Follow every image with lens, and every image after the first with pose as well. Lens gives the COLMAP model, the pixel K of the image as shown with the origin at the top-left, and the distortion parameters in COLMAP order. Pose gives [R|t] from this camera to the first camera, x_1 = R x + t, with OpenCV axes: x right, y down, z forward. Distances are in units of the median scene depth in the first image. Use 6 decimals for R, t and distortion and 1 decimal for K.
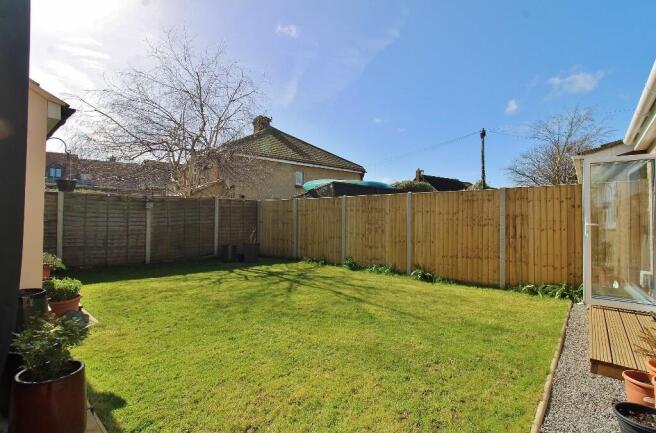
lens RADIAL K [[305.6, 0, 328.2], [0, 305.6, 215.2], [0, 0, 1]] dist [-0.006995, -0.007694]
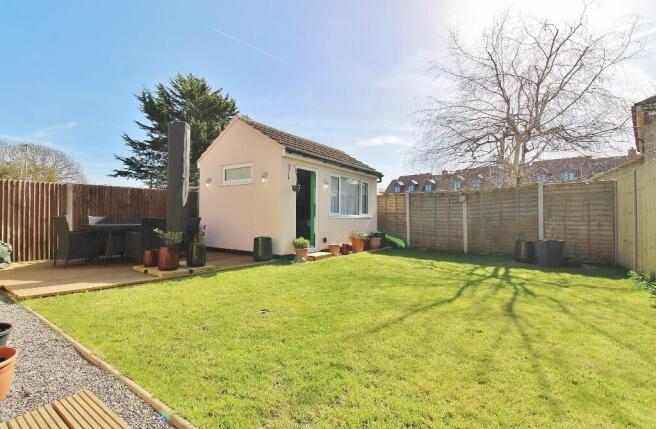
lens RADIAL K [[311.1, 0, 328.7], [0, 311.1, 214.7], [0, 0, 1]] dist [-0.013232, -0.007185]
pose [[0.100687, -0.021388, -0.994688, 0.442050], [0.005725, 0.999765, -0.020918, 0.044369], [0.994902, -0.003588, 0.100786, 0.414864]]
